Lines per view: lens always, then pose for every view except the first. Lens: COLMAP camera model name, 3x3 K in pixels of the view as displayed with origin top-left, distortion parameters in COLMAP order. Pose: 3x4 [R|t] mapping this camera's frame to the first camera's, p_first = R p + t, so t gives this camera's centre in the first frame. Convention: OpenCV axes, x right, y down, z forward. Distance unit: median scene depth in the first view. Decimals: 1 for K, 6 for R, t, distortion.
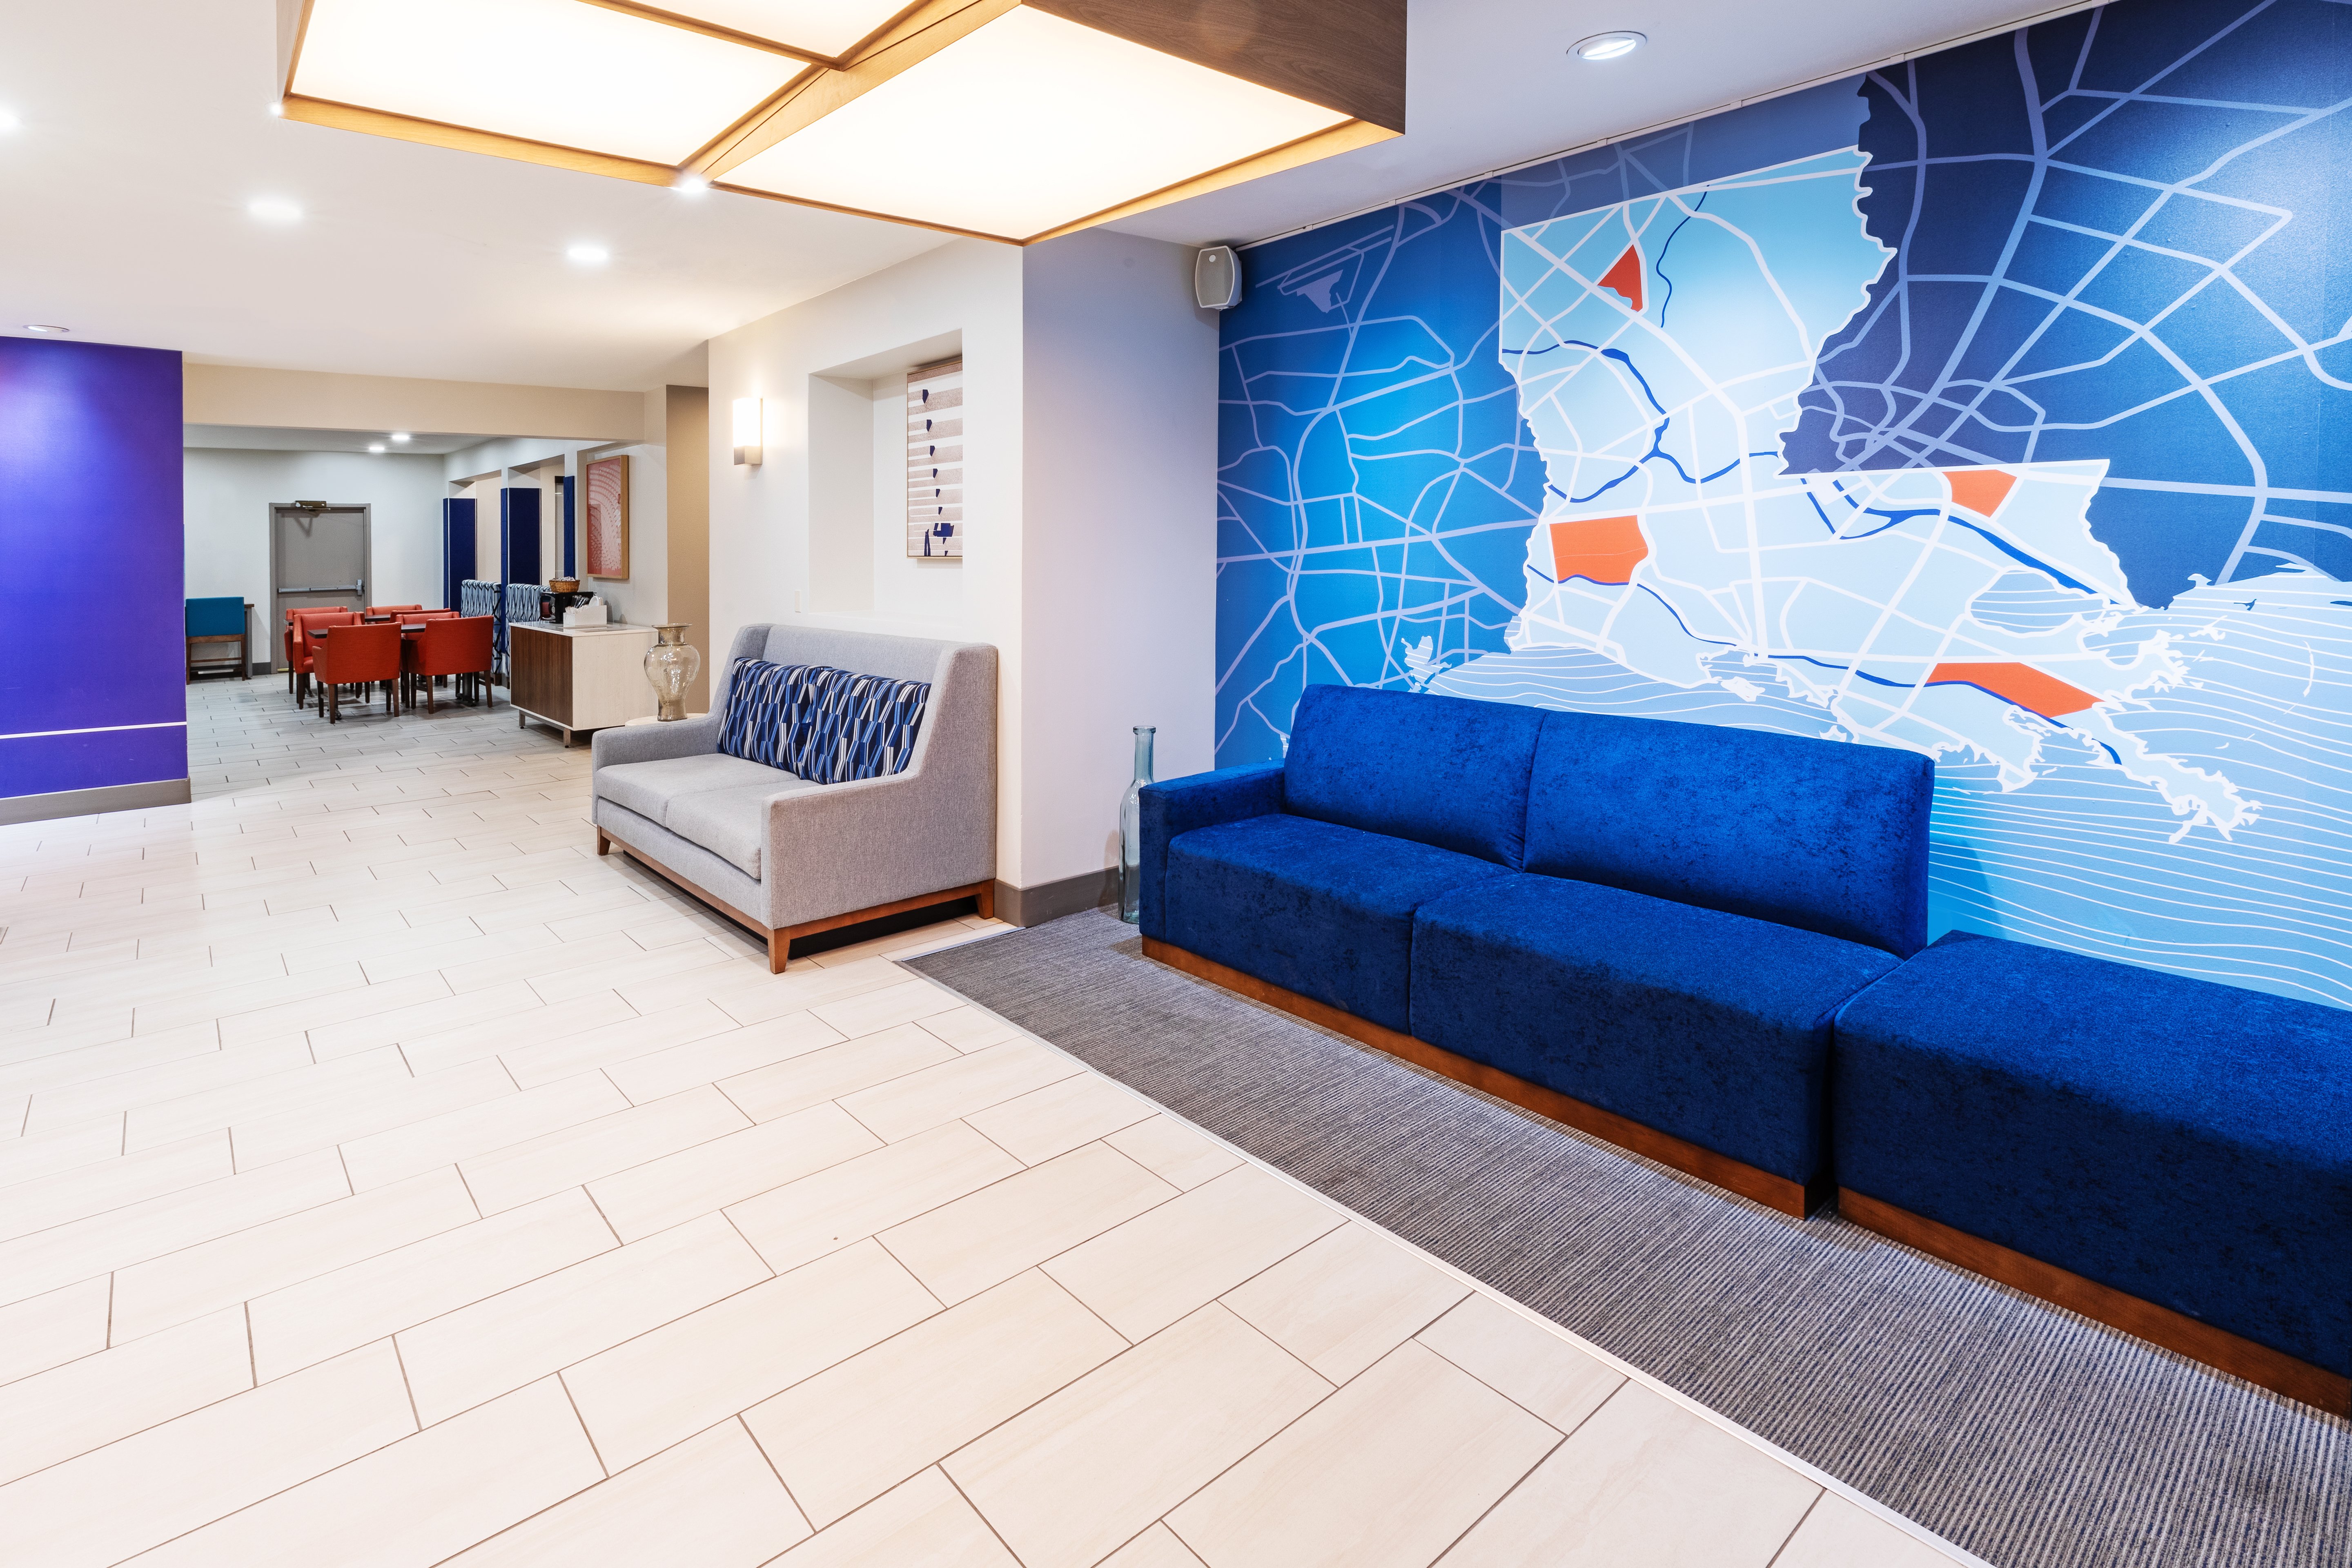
lens RADIAL K [[1121.0, 0, 1154.7], [0, 1121.0, 759.0], [0, 0, 1]] dist [-0.033425, 0.000137]
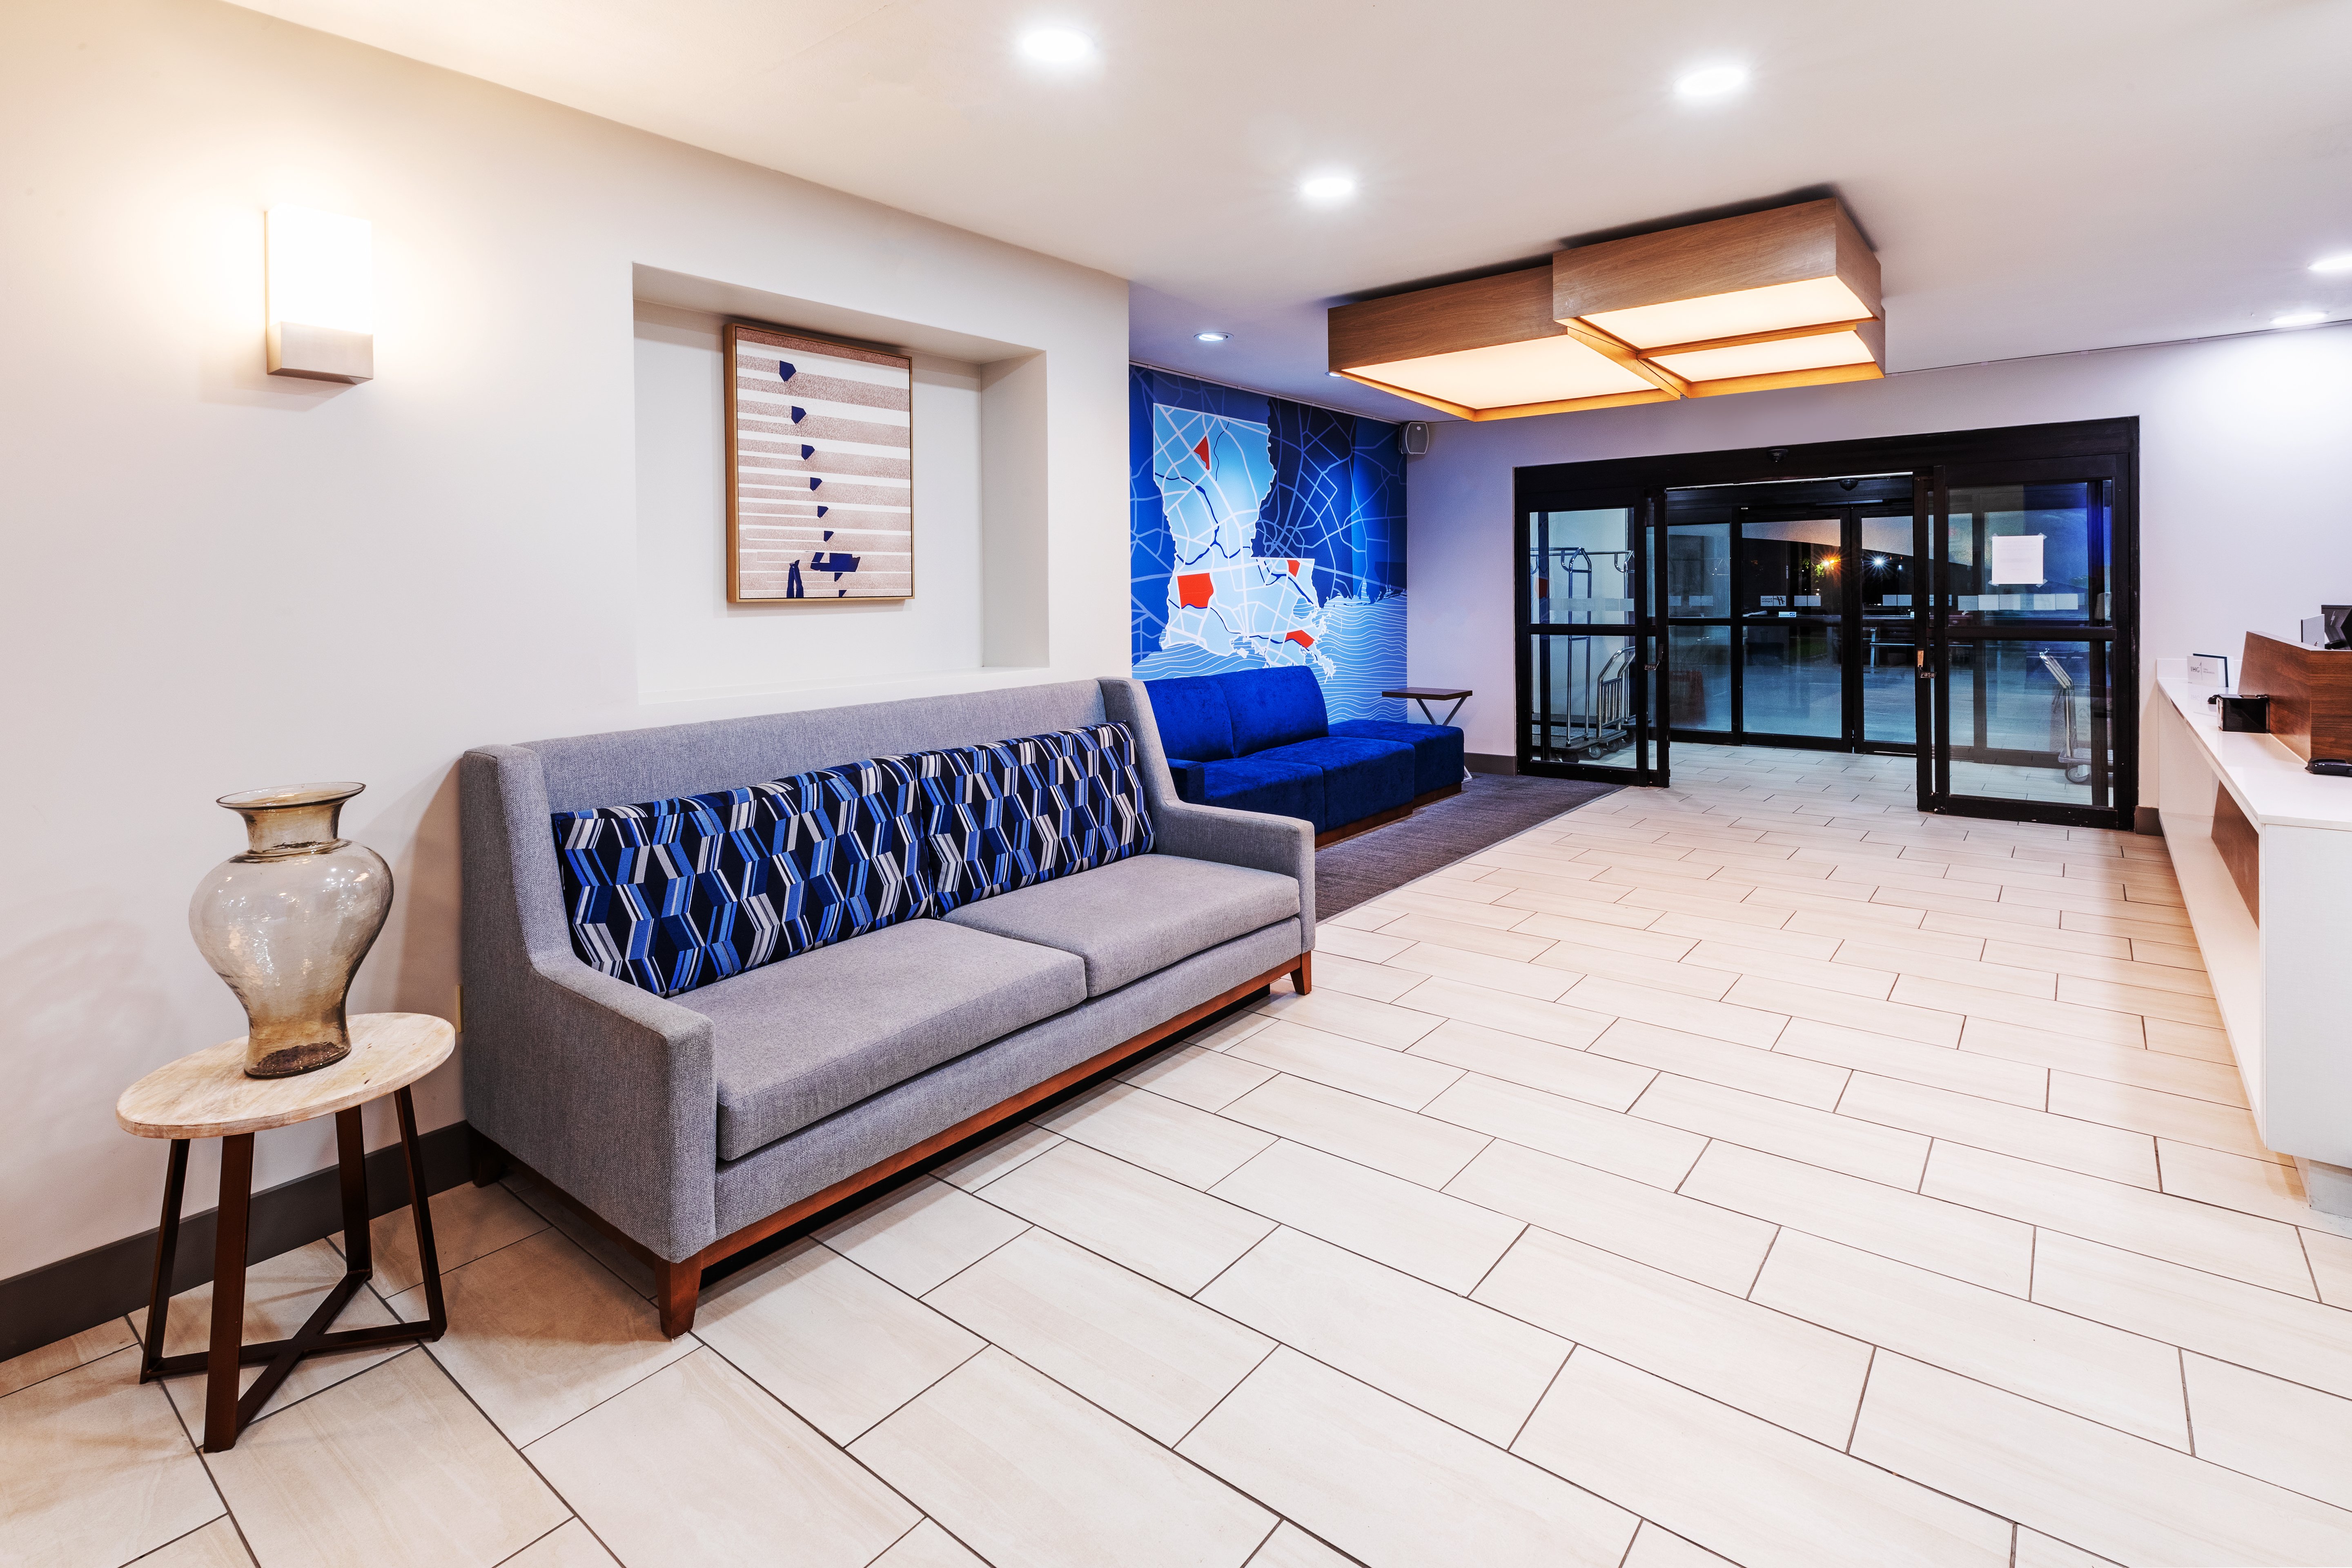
lens RADIAL K [[1121.0, 0, 1151.6], [0, 1121.0, 803.8], [0, 0, 1]] dist [-0.033425, 0.000137]
pose [[-0.187611, -0.174535, 0.966612, -1.611564], [0.189403, 0.959190, 0.209957, -0.273604], [-0.963809, 0.222469, -0.146897, 1.547198]]
